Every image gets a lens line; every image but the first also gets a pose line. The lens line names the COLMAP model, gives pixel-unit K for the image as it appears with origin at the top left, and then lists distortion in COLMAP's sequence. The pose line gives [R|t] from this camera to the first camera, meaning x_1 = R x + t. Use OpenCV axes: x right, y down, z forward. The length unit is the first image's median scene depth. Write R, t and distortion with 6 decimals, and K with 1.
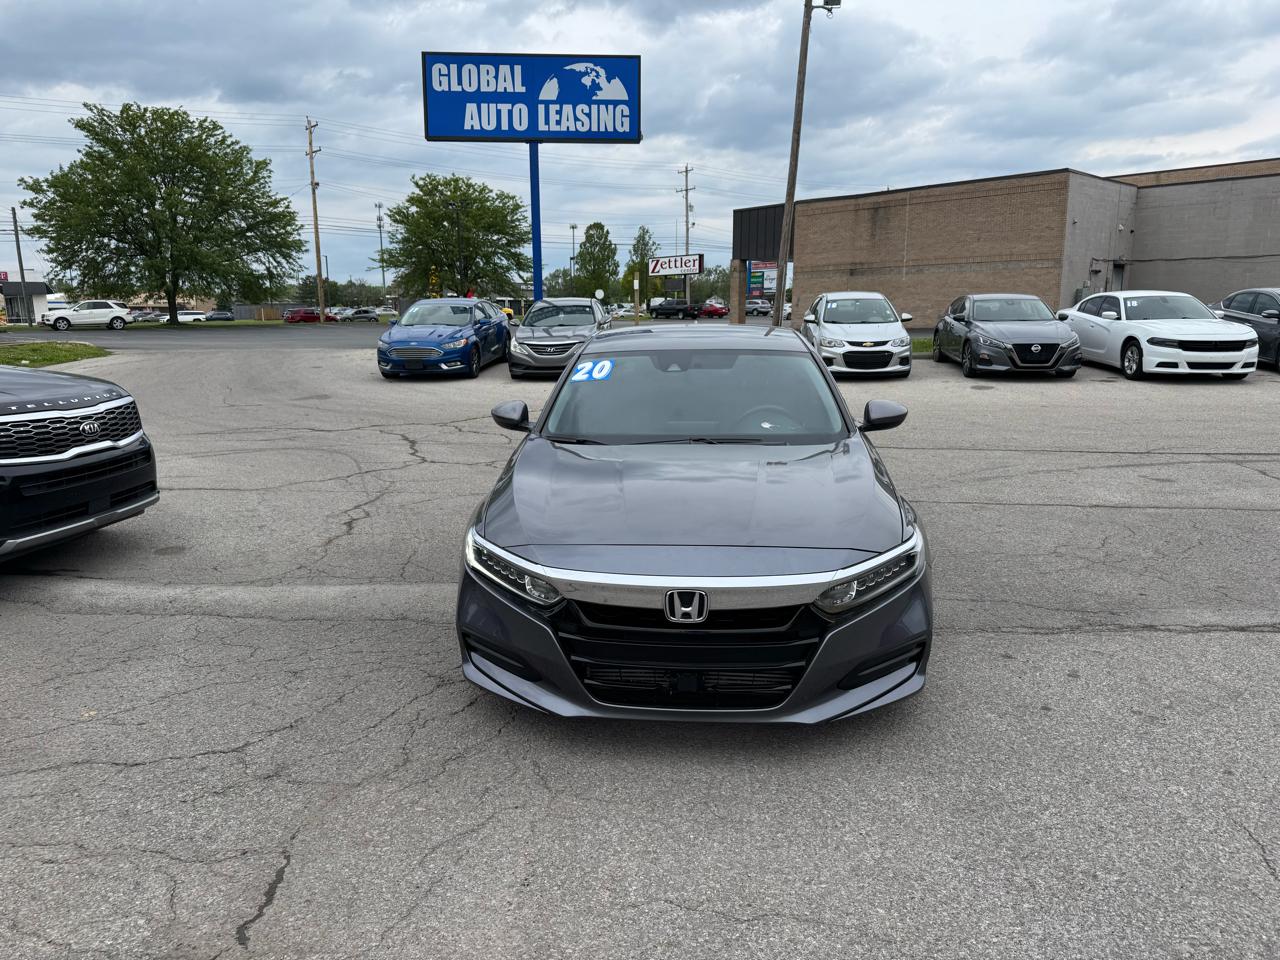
lens RADIAL K [[899.9, 0, 624.2], [0, 899.9, 516.0], [0, 0, 1]] dist [0.004350, -0.002809]
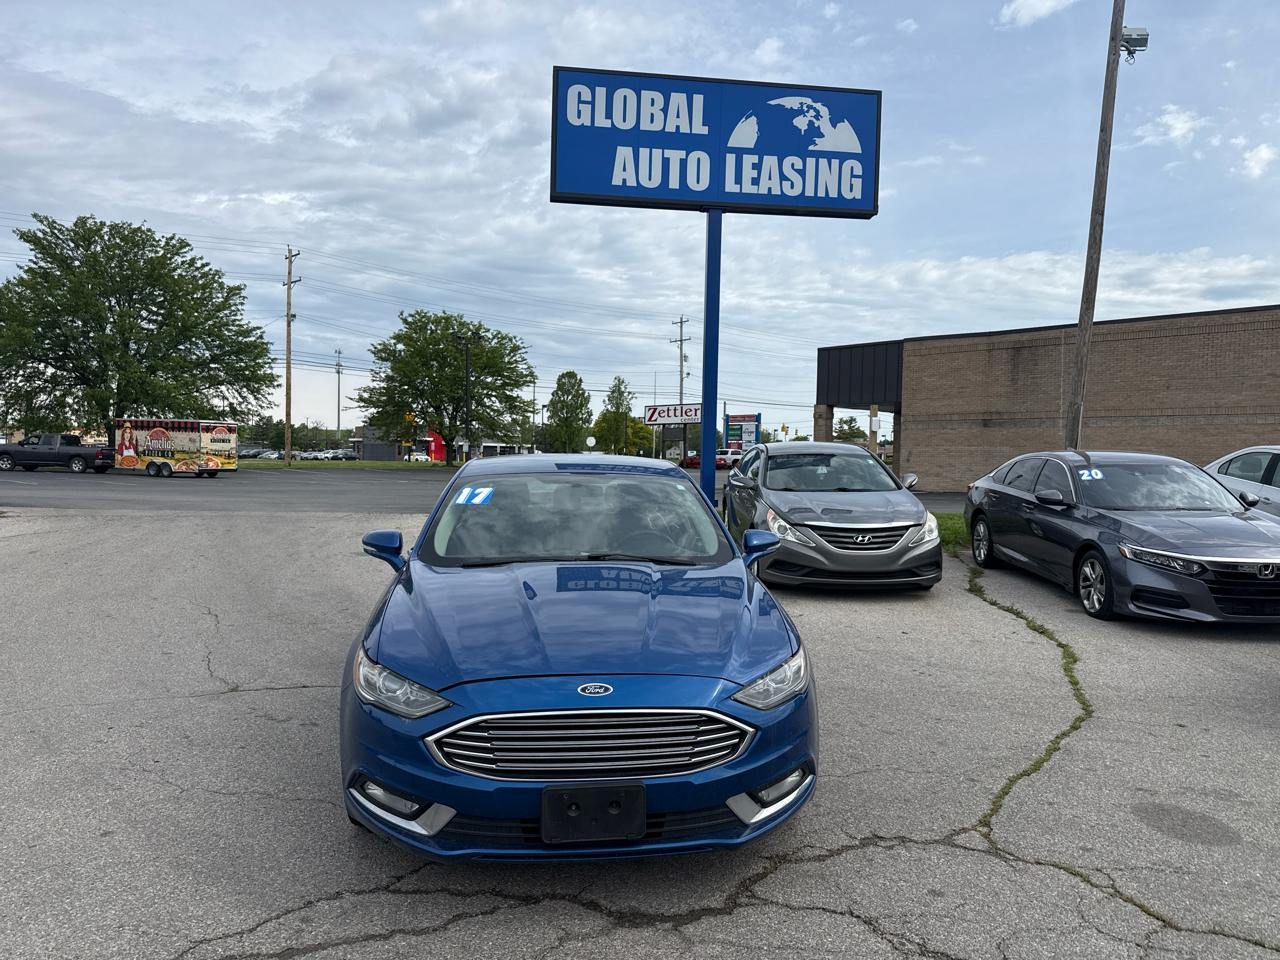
lens RADIAL K [[909.8, 0, 640.0], [0, 909.8, 480.0], [0, 0, 1]] dist [0.171123, -0.275460]
pose [[0.997431, 0.026244, 0.066646, -0.195017], [-0.012282, 0.979343, -0.201834, -0.089052], [-0.070566, 0.200497, 0.977150, 0.394530]]
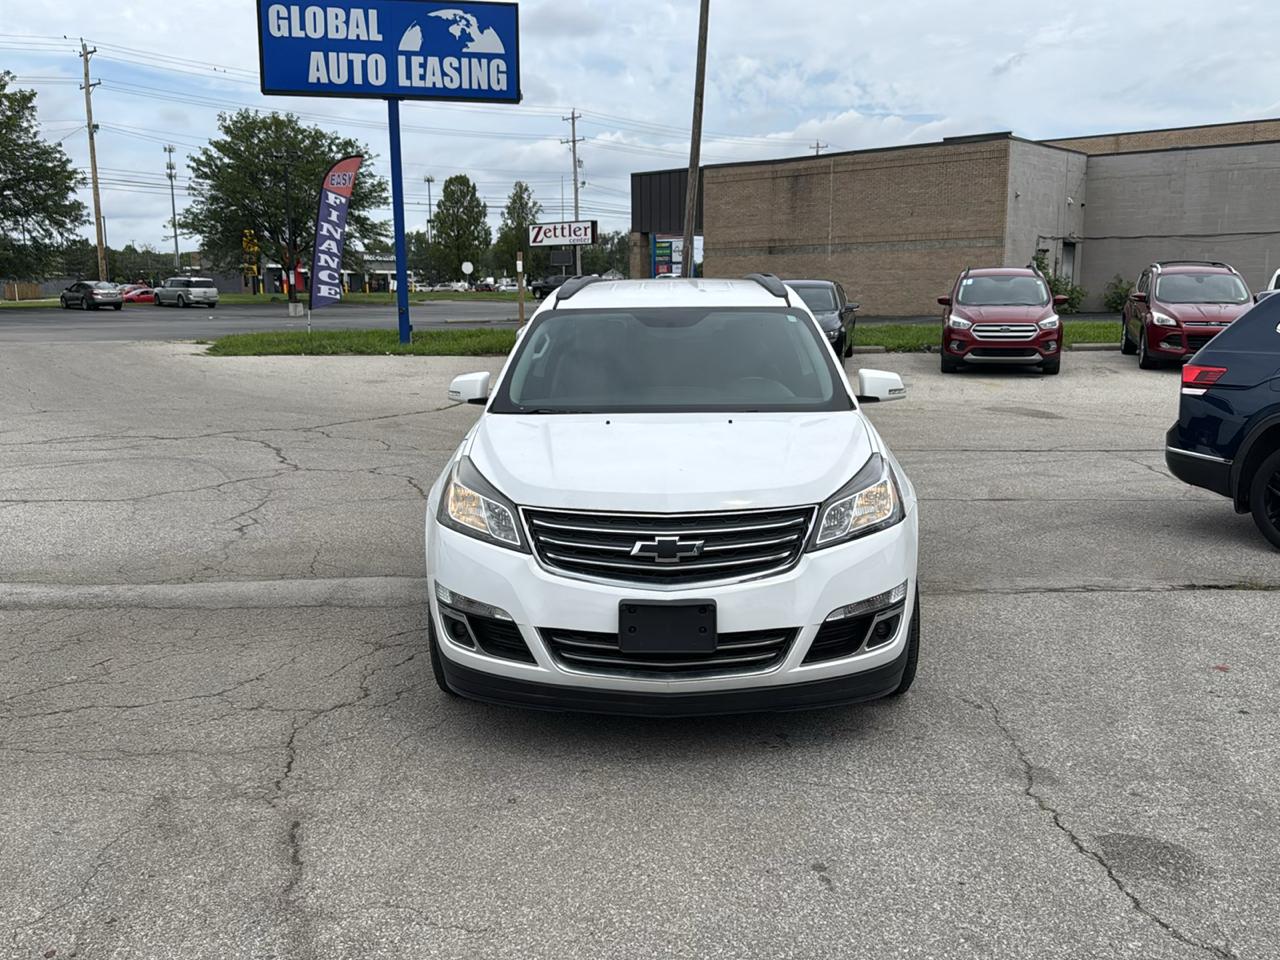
lens RADIAL K [[1135.5, 0, 641.3], [0, 1135.5, 502.0], [0, 0, 1]] dist [0.176801, -0.372208]
pose [[0.992483, -0.017712, 0.121090, -0.007364], [0.022523, 0.999006, -0.038477, 0.011185], [-0.120288, 0.040915, 0.991896, -0.094193]]
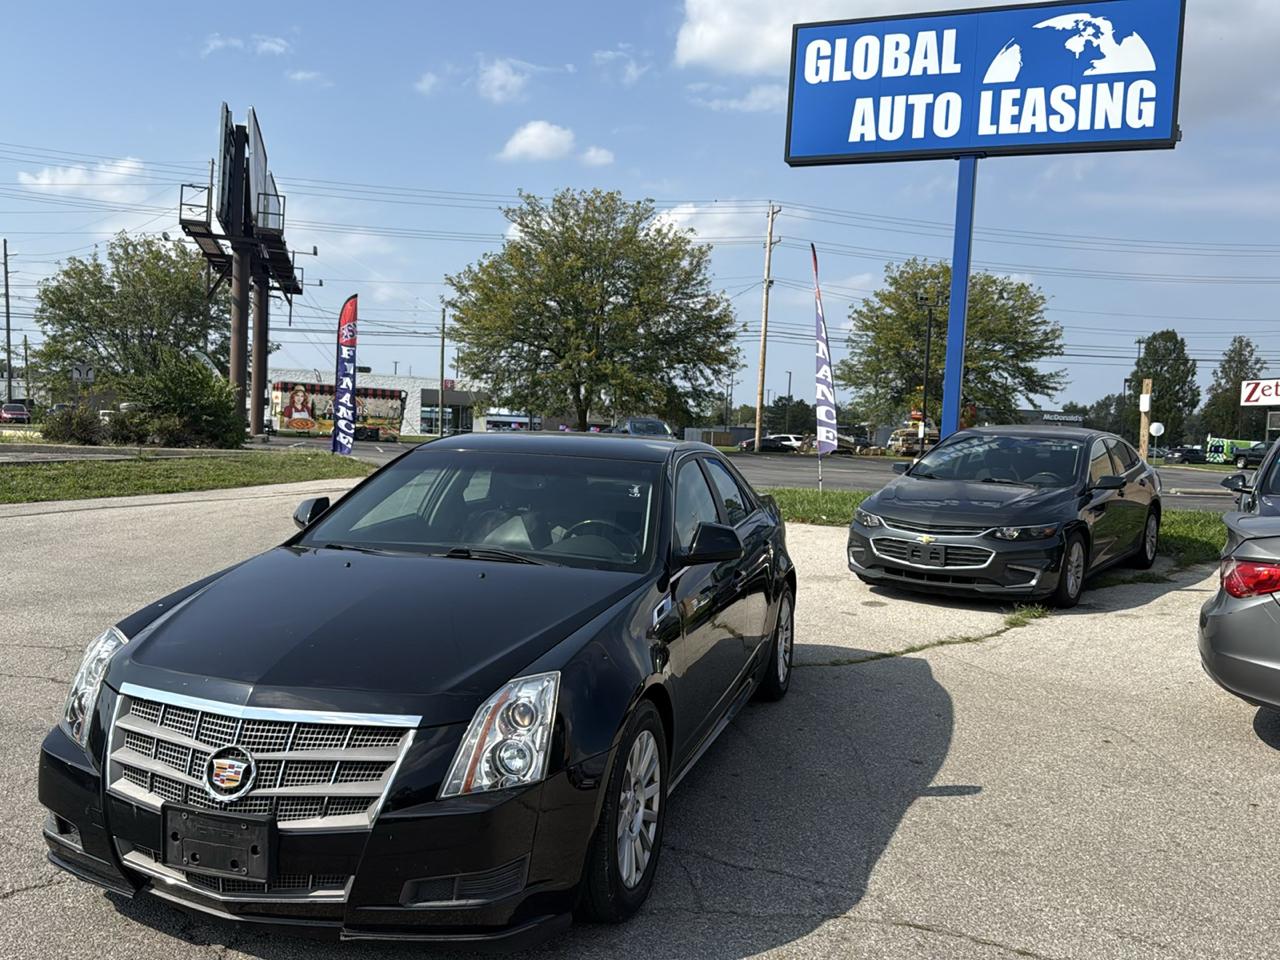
lens RADIAL K [[1164.2, 0, 643.3], [0, 1164.2, 493.5], [0, 0, 1]] dist [0.109654, -0.221333]
pose [[0.900001, 0.070612, -0.430130, 0.049581], [-0.146556, 0.978363, -0.146041, -0.070004], [0.410510, 0.194475, 0.890876, 0.300026]]
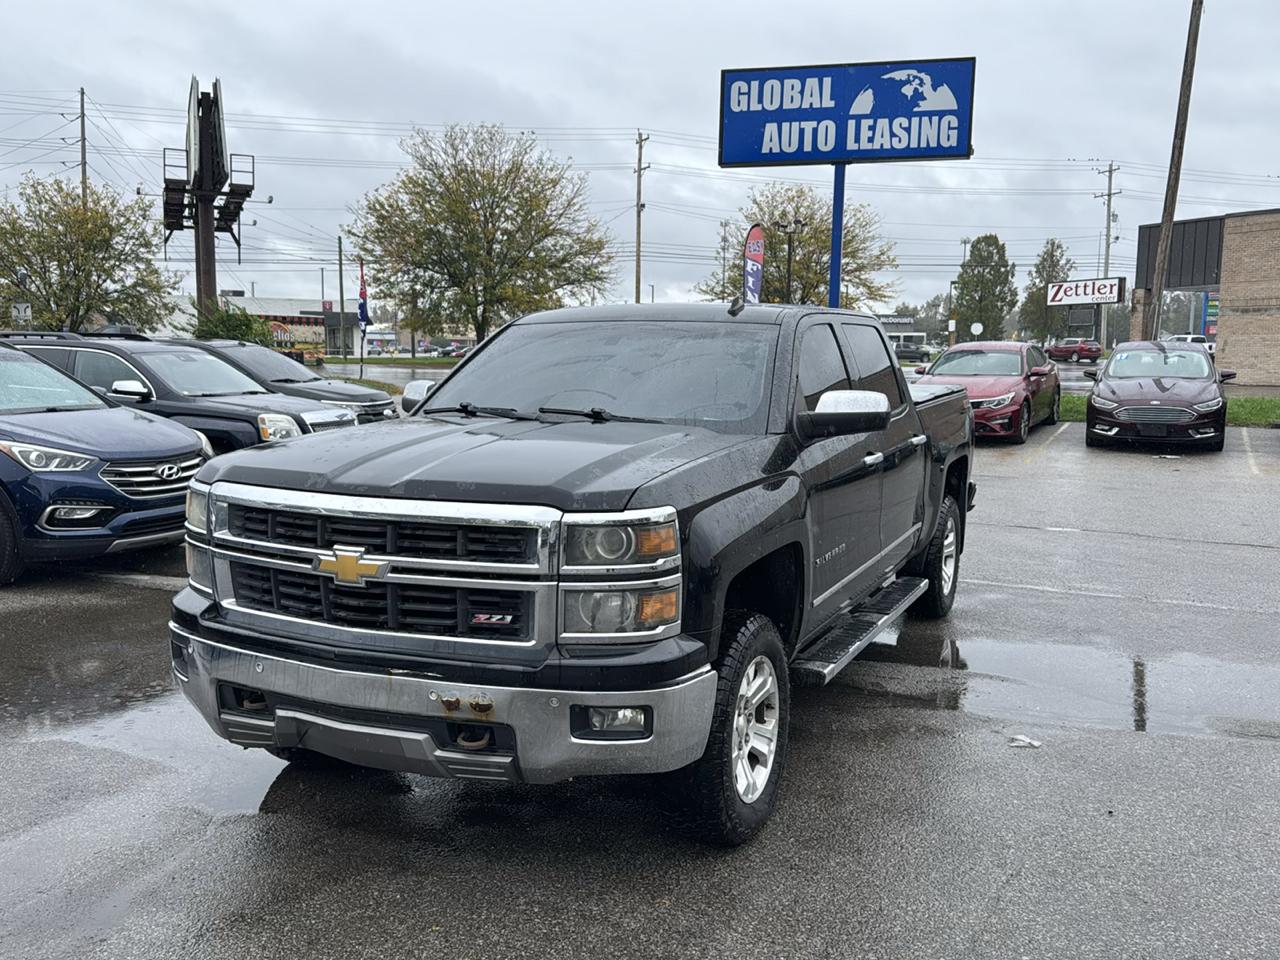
lens RADIAL K [[1135.5, 0, 641.3], [0, 1135.5, 502.0], [0, 0, 1]] dist [0.176801, -0.372208]
pose [[0.948332, 0.060298, -0.311497, 0.082563], [-0.088015, 0.993239, -0.075690, 0.006817], [0.304827, 0.099195, 0.947228, -0.070802]]
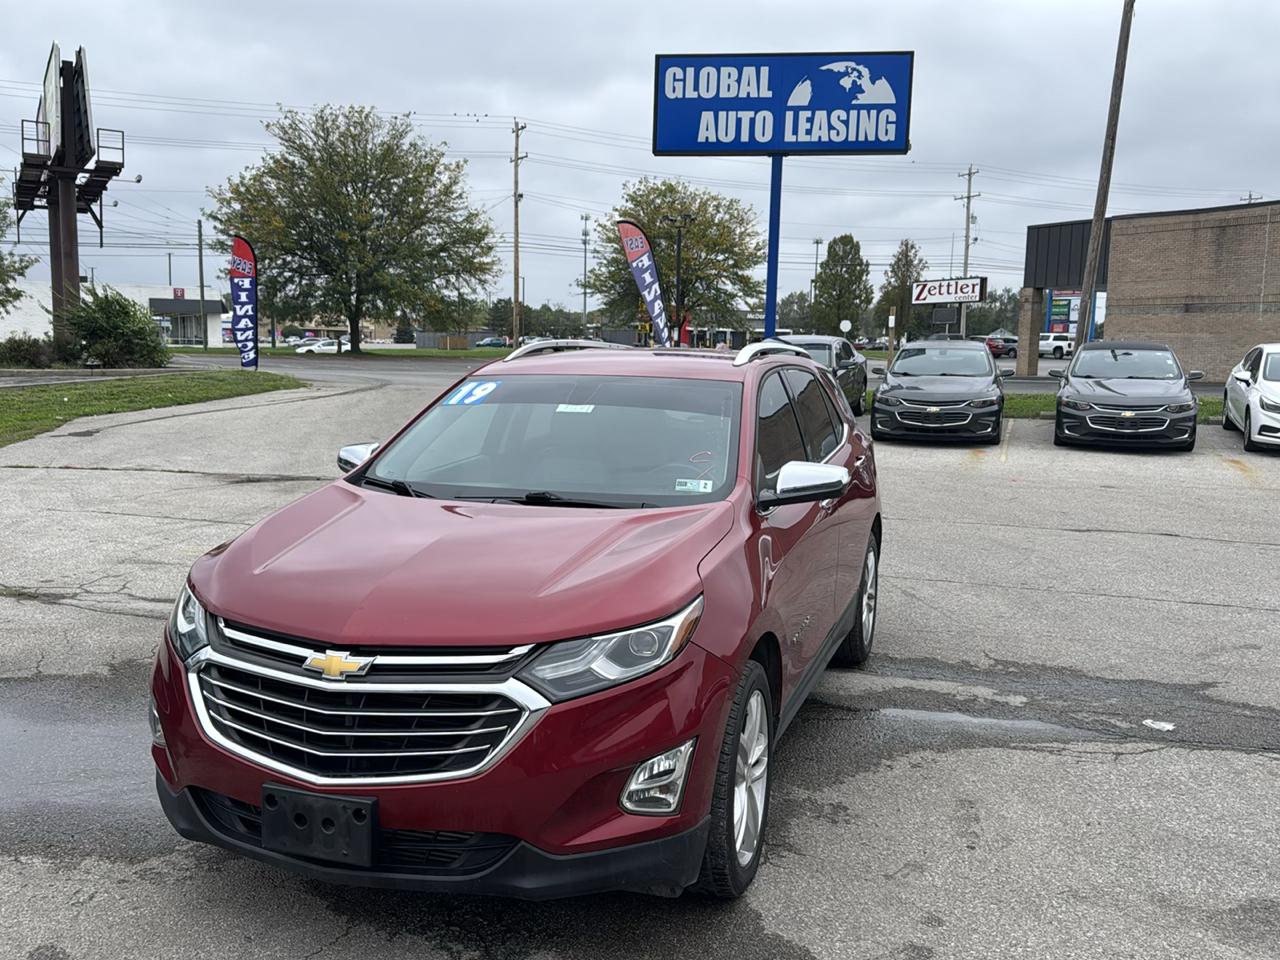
lens RADIAL K [[1135.9, 0, 642.2], [0, 1135.9, 504.1], [0, 0, 1]] dist [0.154713, -0.278108]
pose [[0.979604, 0.053881, -0.193579, 0.001837], [-0.070117, 0.994483, -0.078020, 0.004322], [0.188307, 0.090002, 0.977978, -0.052340]]
